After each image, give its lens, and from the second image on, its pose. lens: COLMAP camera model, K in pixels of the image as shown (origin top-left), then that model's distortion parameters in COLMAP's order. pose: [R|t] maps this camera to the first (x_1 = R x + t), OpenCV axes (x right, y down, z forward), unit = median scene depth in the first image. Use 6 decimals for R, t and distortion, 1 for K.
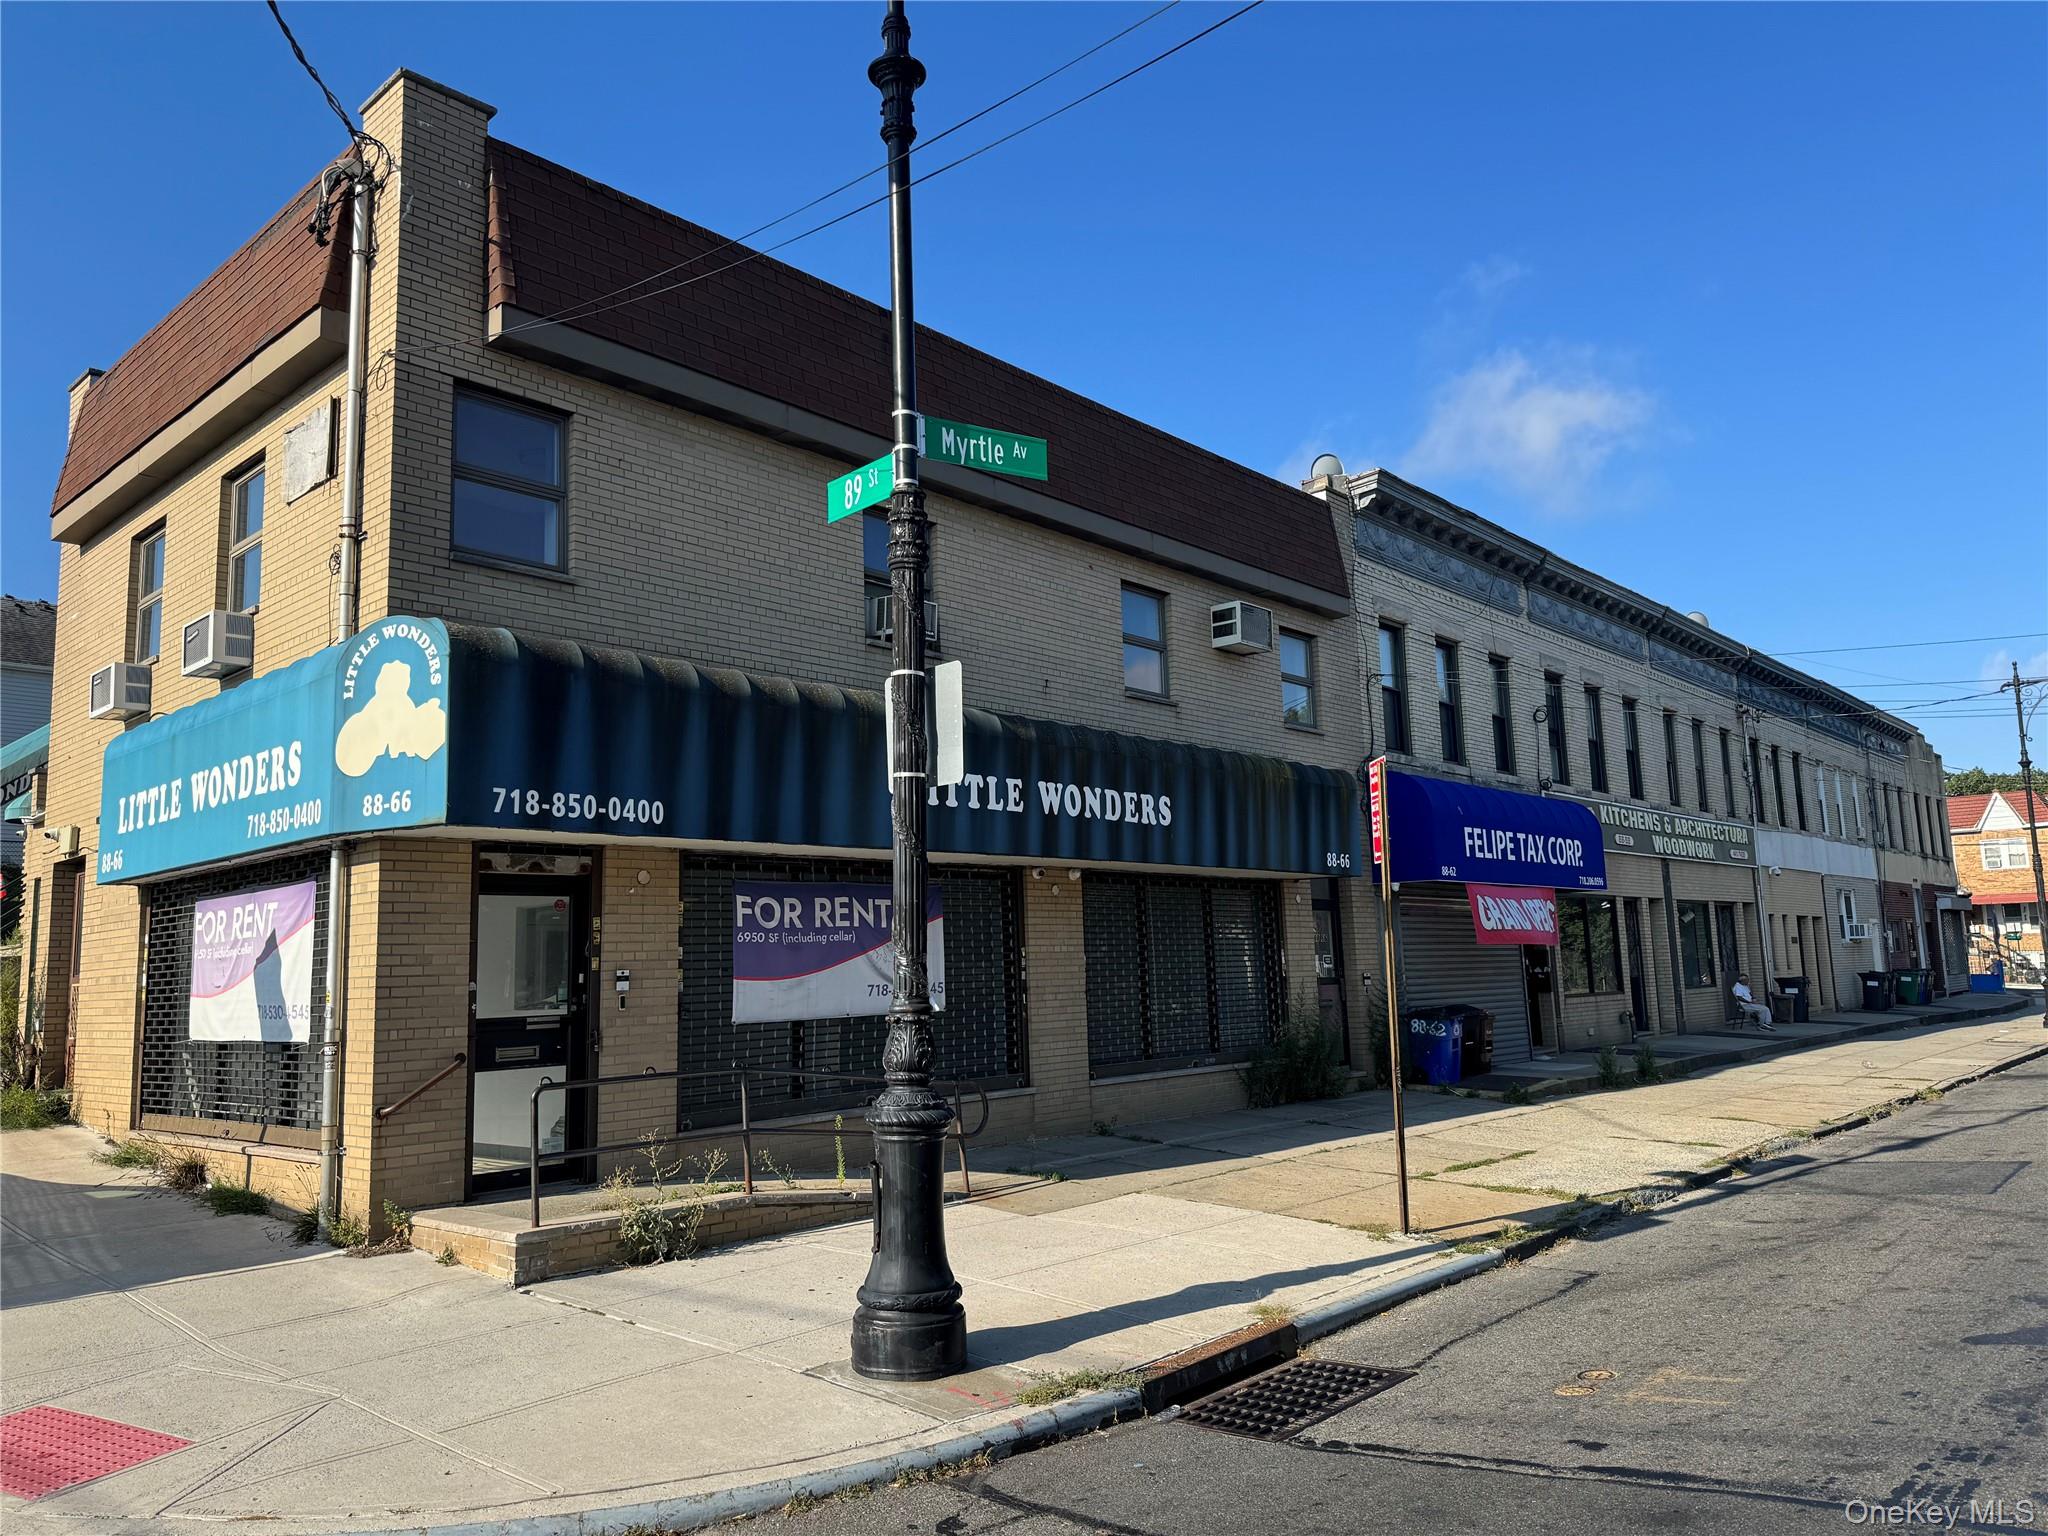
lens RADIAL K [[1400.4, 0, 1024.0], [0, 1400.4, 768.0], [0, 0, 1]] dist [0.088220, -0.111511]
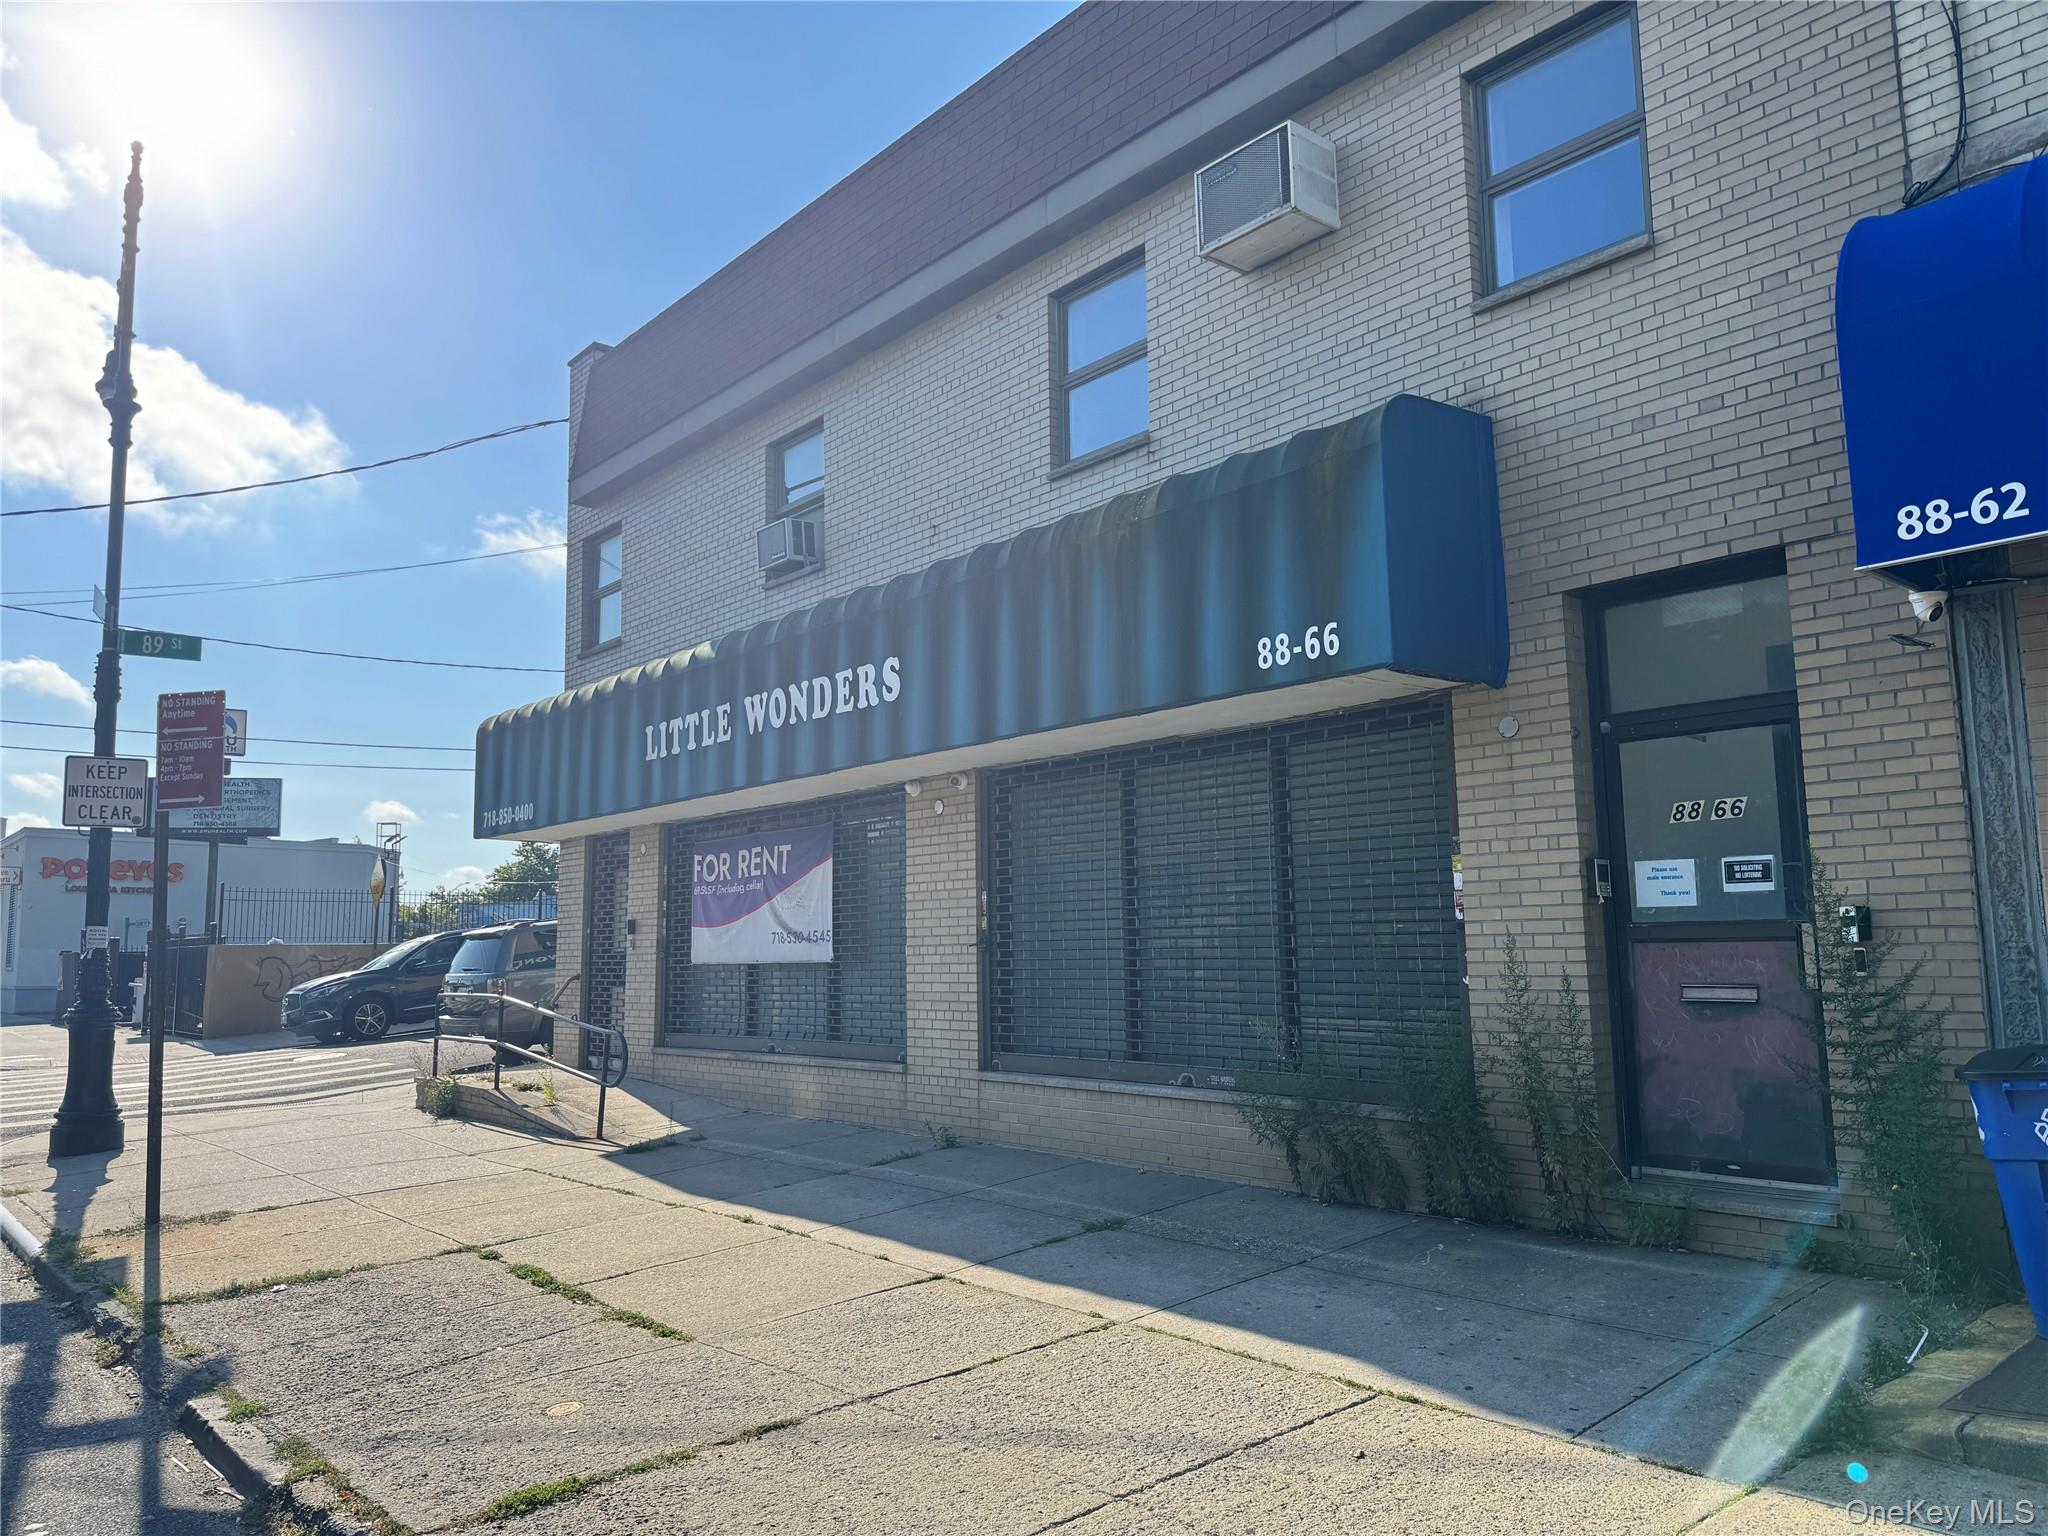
lens RADIAL K [[1400.4, 0, 1024.0], [0, 1400.4, 768.0], [0, 0, 1]] dist [0.088220, -0.111511]
pose [[-0.109137, -0.096765, -0.989306, 0.825553], [0.161958, 0.980221, -0.113743, 0.174161], [0.980744, -0.172639, -0.091306, 1.226569]]
